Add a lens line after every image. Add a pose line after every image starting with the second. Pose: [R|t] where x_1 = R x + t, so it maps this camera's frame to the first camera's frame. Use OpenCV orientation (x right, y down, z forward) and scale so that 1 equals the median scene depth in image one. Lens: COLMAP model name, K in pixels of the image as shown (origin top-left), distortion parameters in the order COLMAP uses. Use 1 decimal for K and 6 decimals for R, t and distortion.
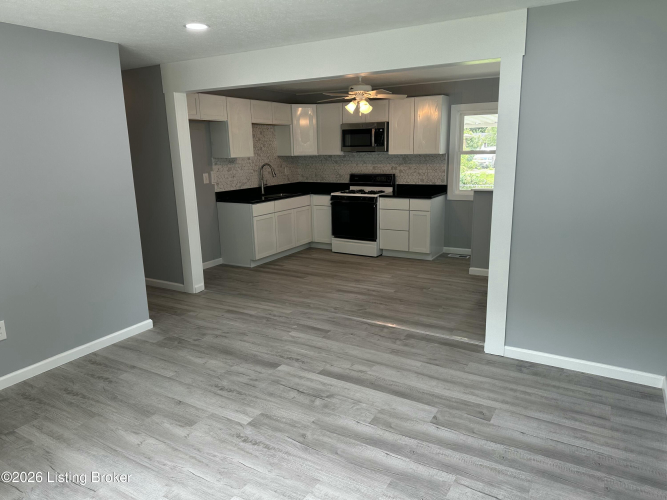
lens RADIAL K [[468.7, 0, 335.0], [0, 468.7, 249.2], [0, 0, 1]] dist [0.065268, -0.086545]
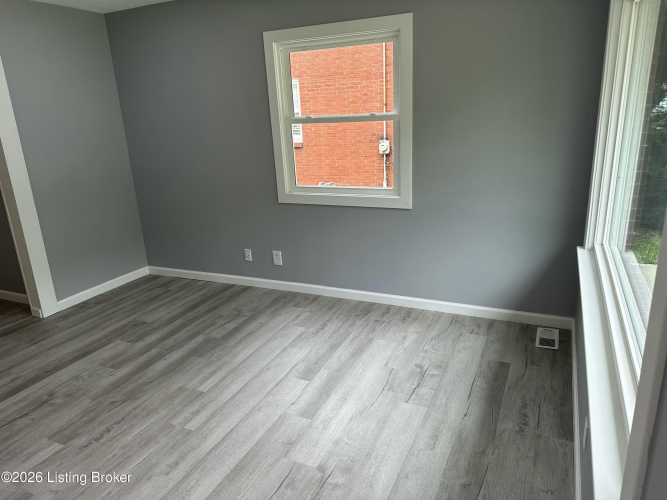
lens RADIAL K [[468.7, 0, 332.4], [0, 468.7, 251.0], [0, 0, 1]] dist [0.065268, -0.086545]
pose [[-0.089513, -0.265192, 0.960032, -0.551942], [0.266711, 0.922315, 0.279642, -0.036159], [-0.959611, 0.281083, -0.011830, 0.257924]]
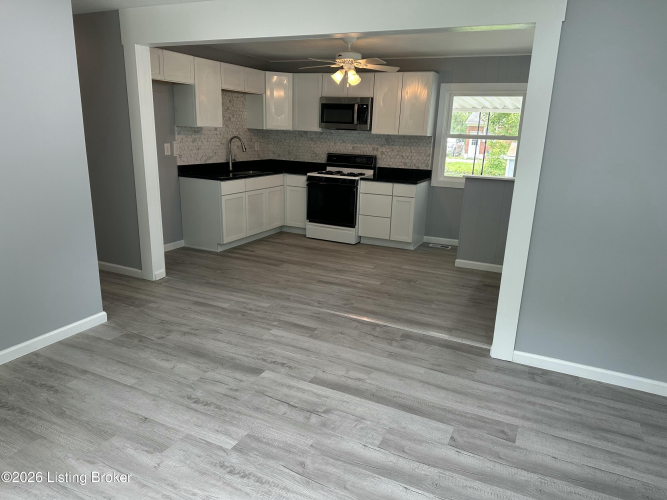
lens RADIAL K [[468.7, 0, 335.4], [0, 468.7, 256.6], [0, 0, 1]] dist [0.065268, -0.086545]
pose [[0.994652, 0.028817, 0.099185, -0.056244], [-0.033954, 0.998147, 0.050495, -0.007045], [-0.097546, -0.053593, 0.993787, 0.104485]]
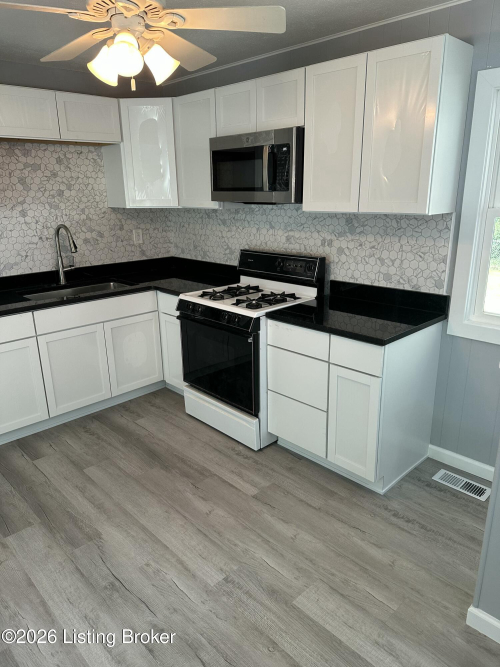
lens RADIAL K [[468.7, 0, 245.2], [0, 468.7, 333.3], [0, 0, 1]] dist [0.065268, -0.086545]
pose [[0.961803, 0.084157, -0.260487, 0.249121], [-0.061158, 0.993579, 0.095185, -0.182425], [0.266825, -0.075618, 0.960774, 0.806825]]
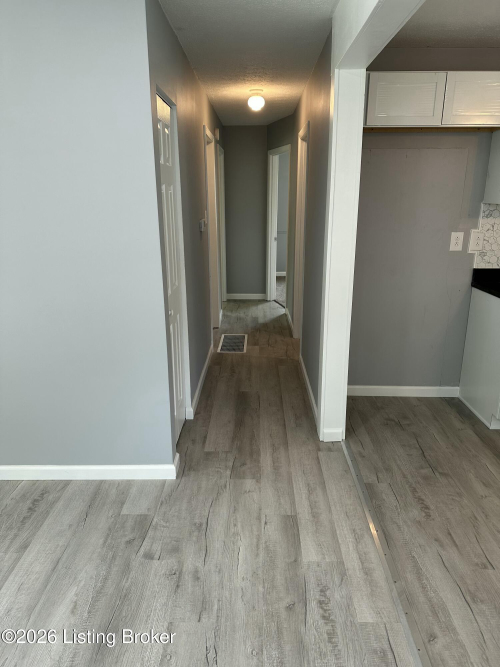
lens RADIAL K [[468.7, 0, 247.1], [0, 468.7, 329.7], [0, 0, 1]] dist [0.065268, -0.086545]
pose [[0.491009, 0.268279, -0.828816, 0.109027], [-0.192713, 0.961279, 0.196988, -0.145327], [0.849572, 0.063001, 0.523698, 0.661954]]
